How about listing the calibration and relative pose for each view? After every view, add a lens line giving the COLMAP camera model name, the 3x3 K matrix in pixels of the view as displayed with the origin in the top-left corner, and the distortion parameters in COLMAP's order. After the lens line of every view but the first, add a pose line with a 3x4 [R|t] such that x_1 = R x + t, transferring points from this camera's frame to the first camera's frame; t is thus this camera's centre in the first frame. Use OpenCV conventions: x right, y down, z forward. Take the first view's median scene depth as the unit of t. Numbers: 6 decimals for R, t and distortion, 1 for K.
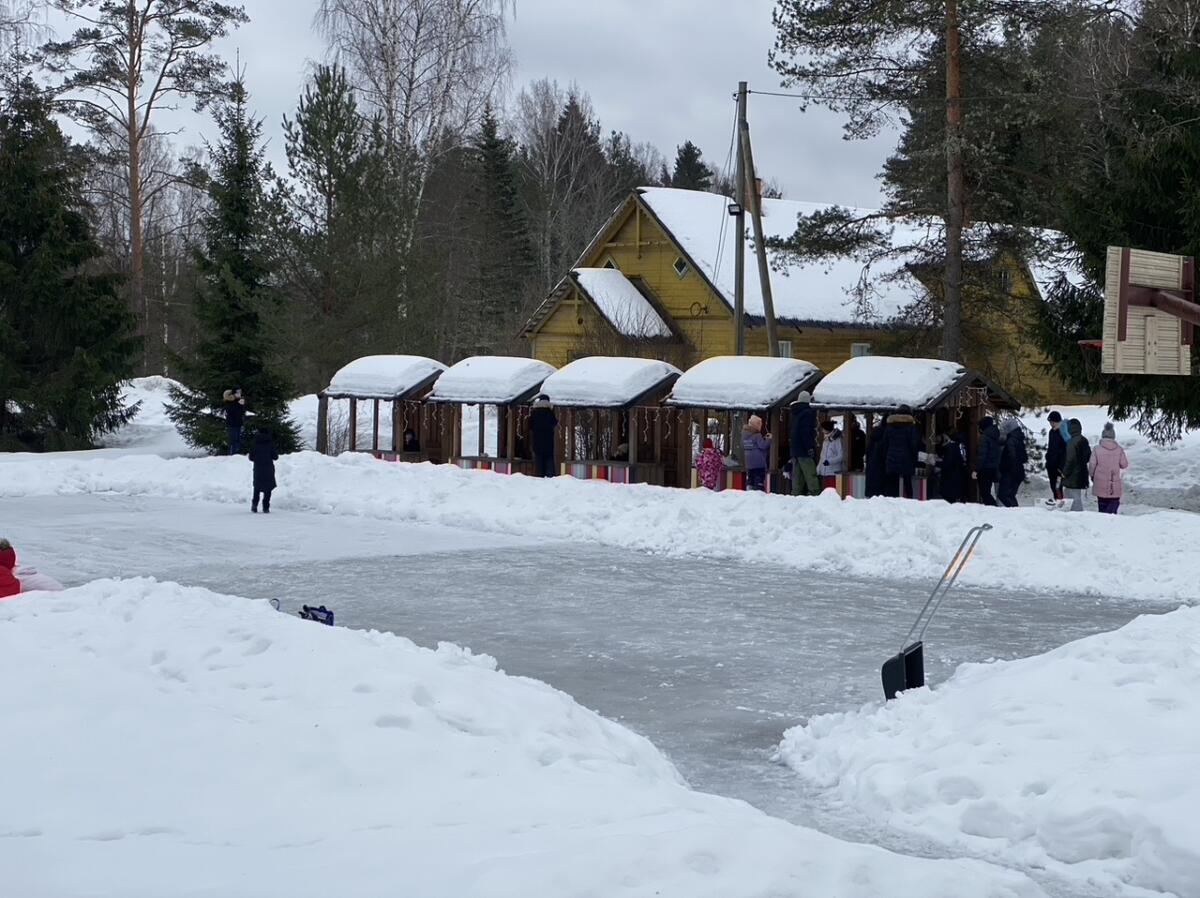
lens RADIAL K [[1827.9, 0, 601.3], [0, 1827.9, 447.2], [0, 0, 1]] dist [0.157714, 0.000000]
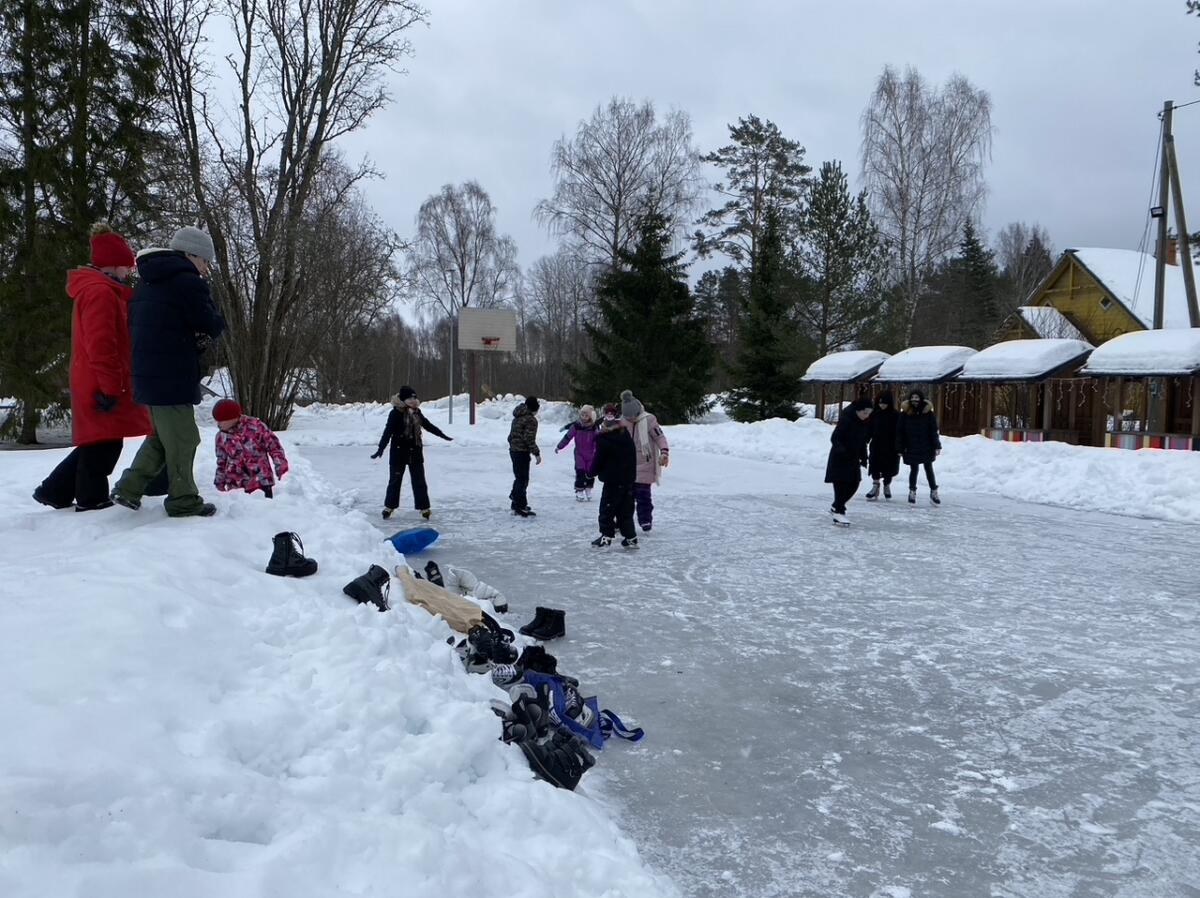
lens RADIAL K [[913.1, 0, 601.4], [0, 913.1, 447.3], [0, 0, 1]] dist [0.023262, -0.006417]
pose [[0.895670, 0.024689, -0.444033, 0.015071], [-0.023924, 0.999687, 0.007325, 0.014927], [0.444075, 0.004063, 0.895980, 0.238817]]
